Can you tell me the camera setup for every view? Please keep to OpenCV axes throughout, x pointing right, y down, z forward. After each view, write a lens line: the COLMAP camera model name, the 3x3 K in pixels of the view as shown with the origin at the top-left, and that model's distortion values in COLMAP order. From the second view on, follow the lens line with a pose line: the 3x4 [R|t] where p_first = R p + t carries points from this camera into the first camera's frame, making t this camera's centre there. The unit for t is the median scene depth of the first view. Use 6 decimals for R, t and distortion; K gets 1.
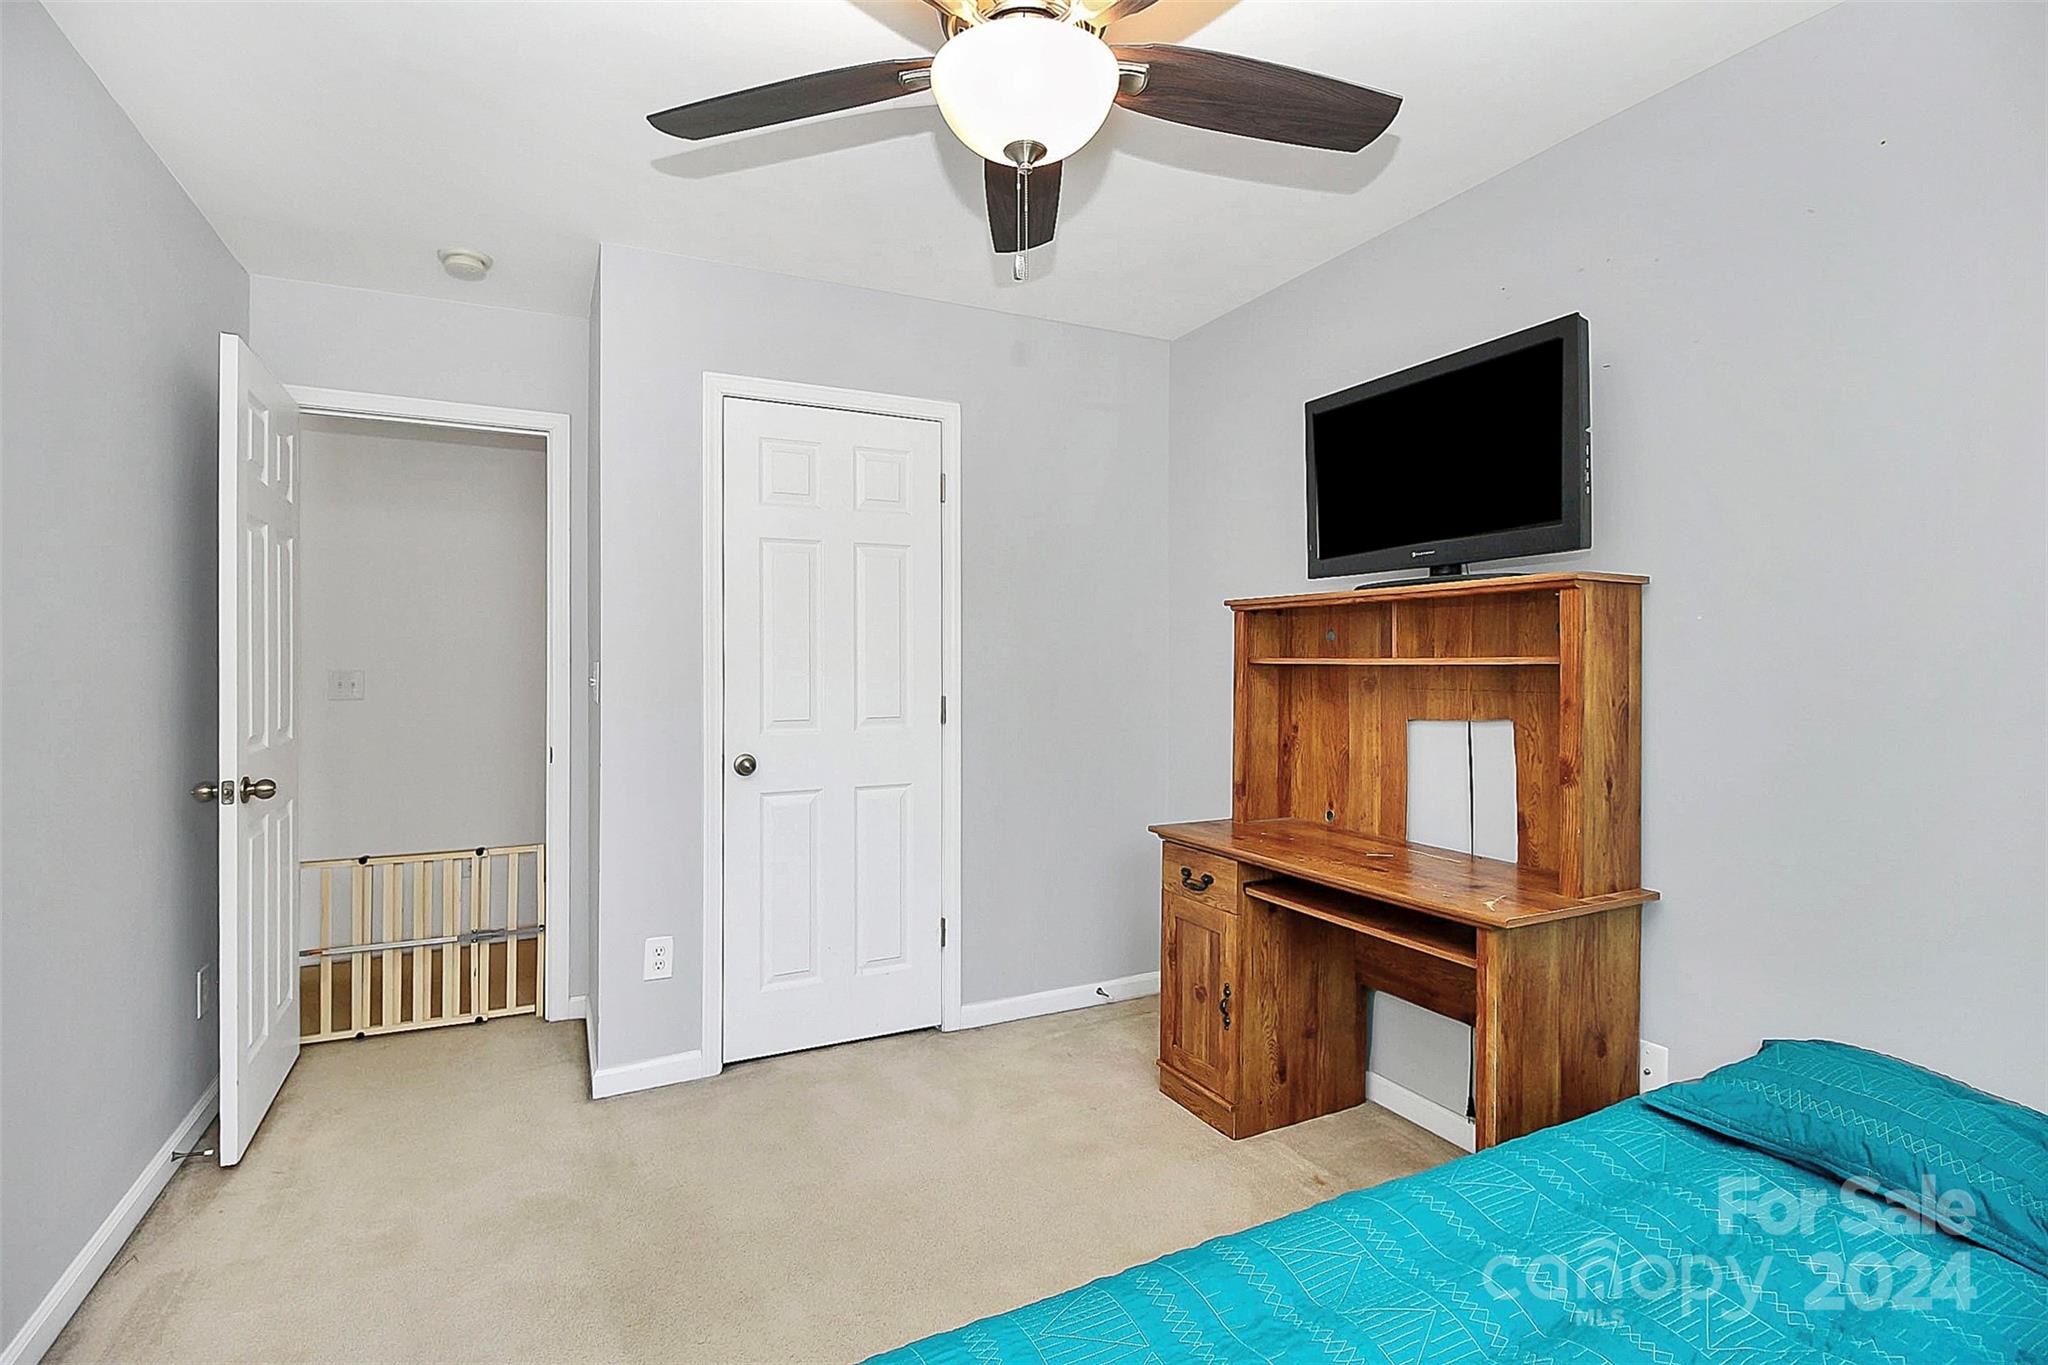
lens RADIAL K [[975.1, 0, 1031.6], [0, 975.1, 669.6], [0, 0, 1]] dist [-0.001618, -0.000238]
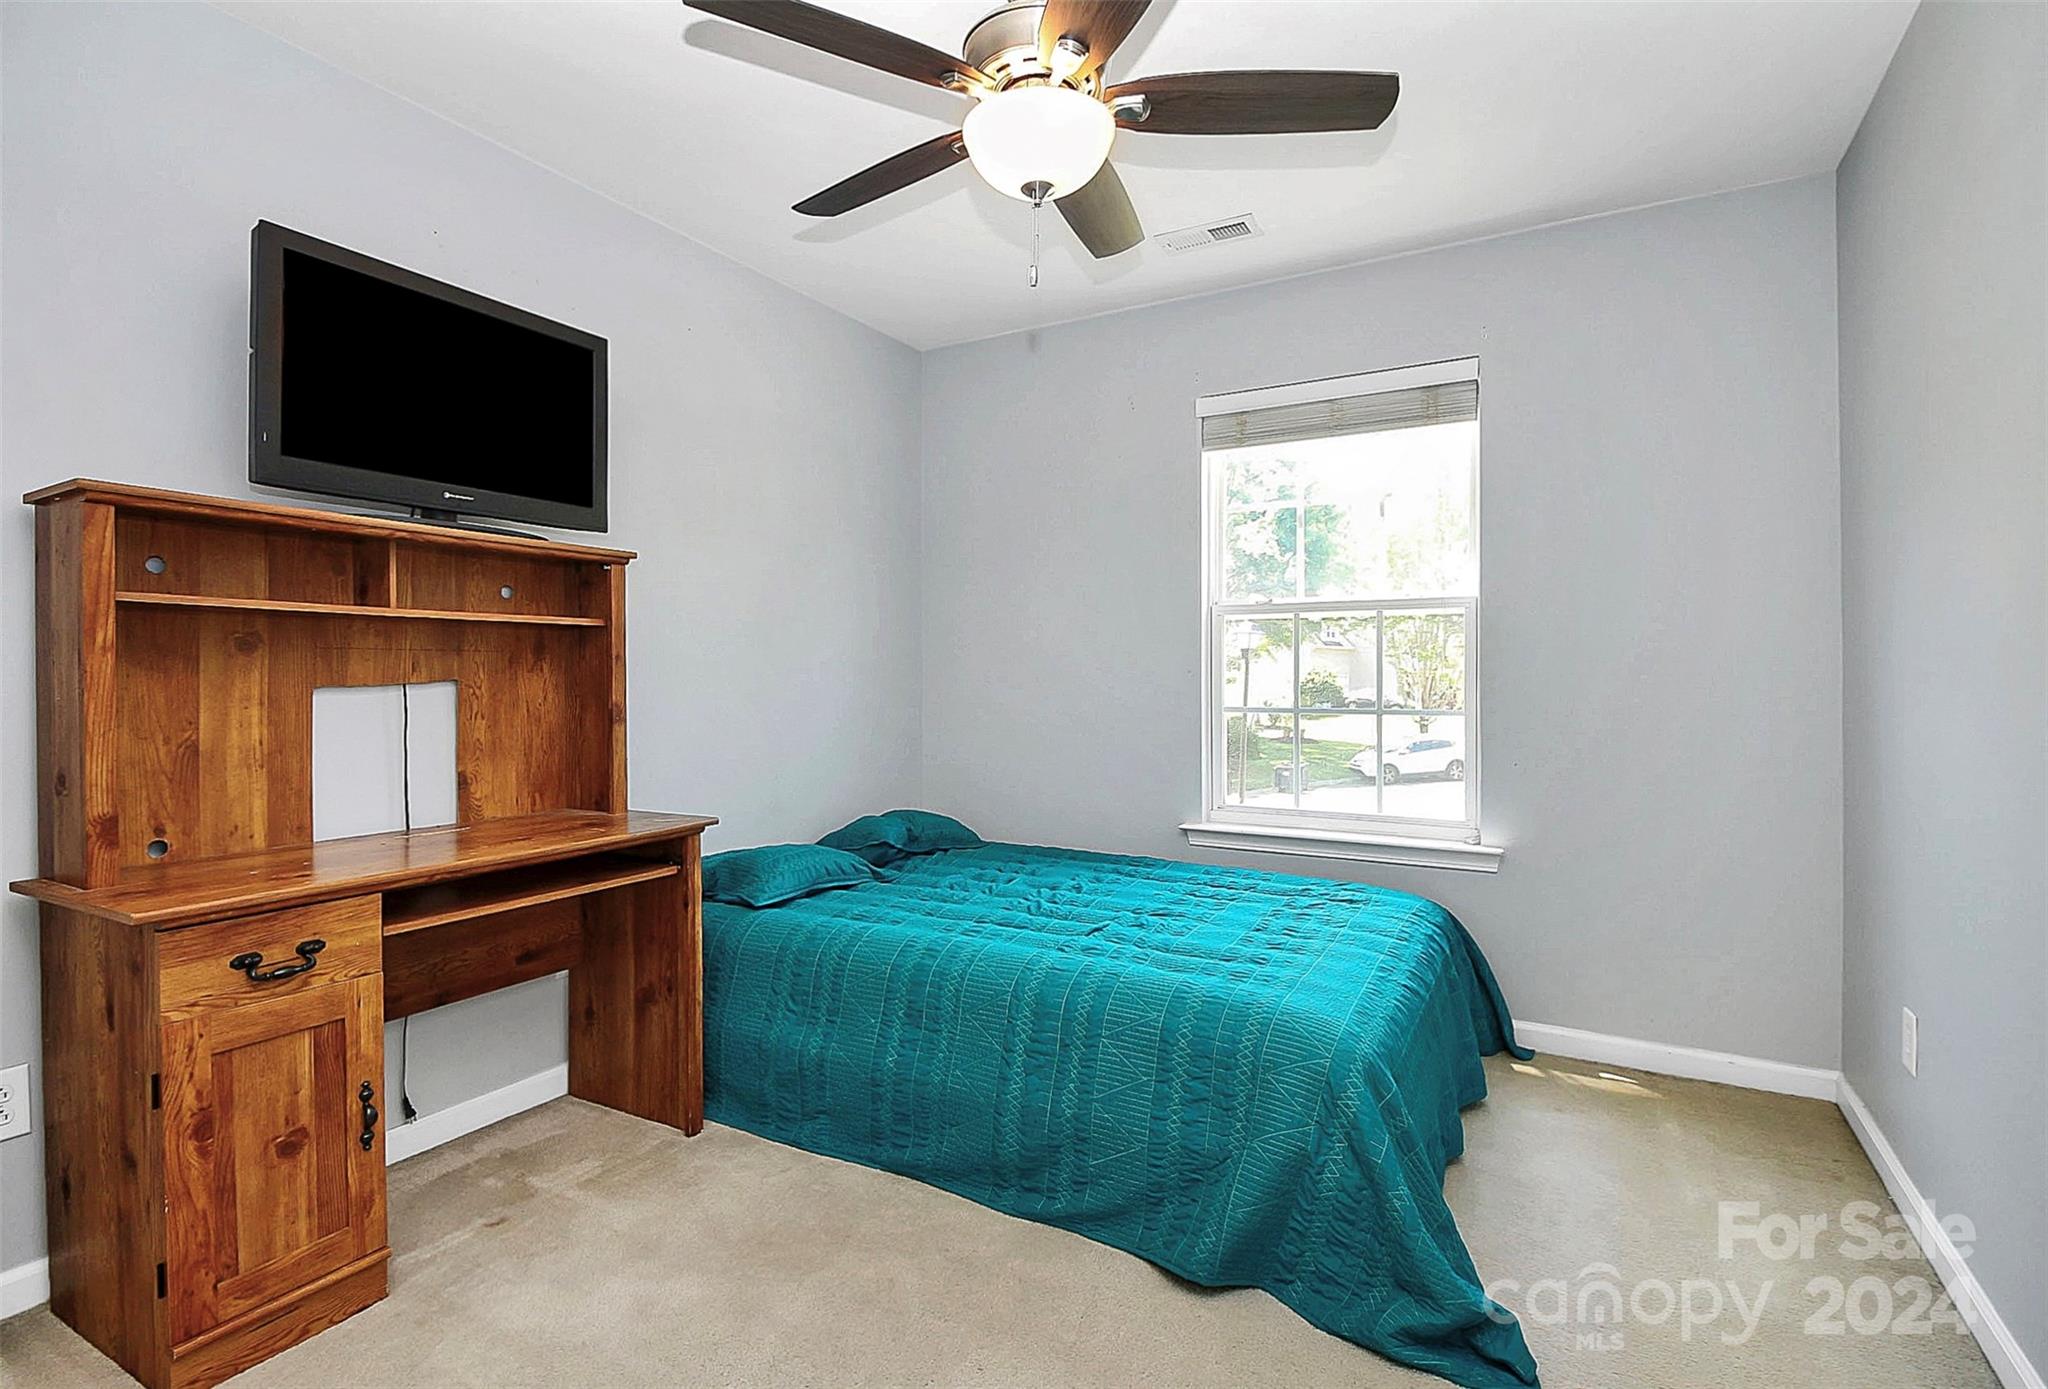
lens RADIAL K [[983.2, 0, 1024.0], [0, 983.2, 694.5], [0, 0, 1]] dist [-0.001347, -0.000403]
pose [[-0.545307, -0.020023, 0.837997, -0.582969], [0.005081, 0.999617, 0.027191, 0.037912], [-0.838221, 0.019086, -0.544997, 0.943692]]
